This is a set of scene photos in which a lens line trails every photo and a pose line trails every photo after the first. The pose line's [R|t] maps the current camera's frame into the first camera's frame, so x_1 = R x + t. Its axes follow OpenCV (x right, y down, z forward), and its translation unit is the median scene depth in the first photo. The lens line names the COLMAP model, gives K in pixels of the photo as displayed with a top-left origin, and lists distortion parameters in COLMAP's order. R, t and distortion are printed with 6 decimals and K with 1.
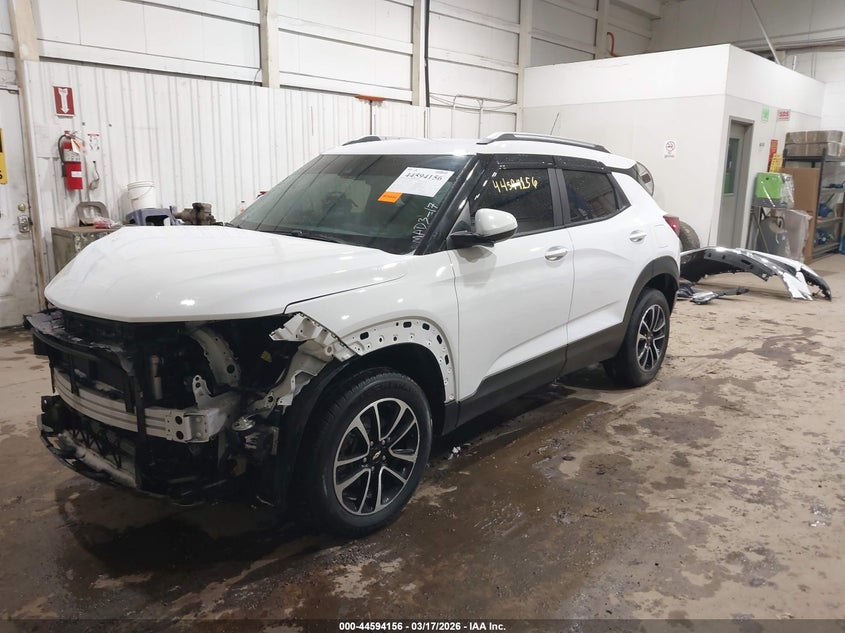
lens RADIAL K [[679.8, 0, 422.5], [0, 679.8, 316.5], [0, 0, 1]] dist [0.007916, -0.000343]
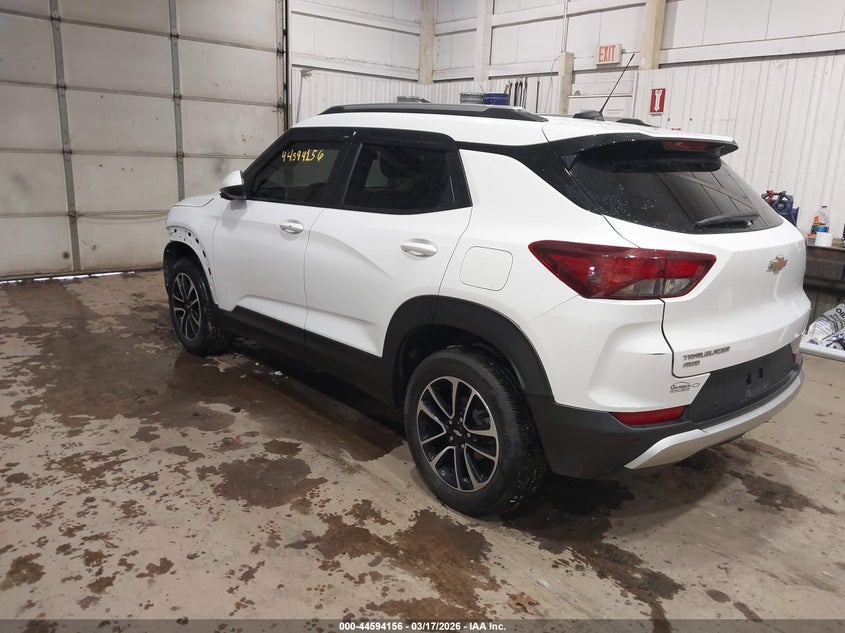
lens RADIAL K [[679.8, 0, 422.5], [0, 679.8, 316.5], [0, 0, 1]] dist [0.007916, -0.000343]
pose [[-0.139177, 0.221581, -0.965159, 1.010582], [-0.248145, 0.935745, 0.250611, -0.232708], [0.958673, 0.274379, -0.075250, 1.135108]]
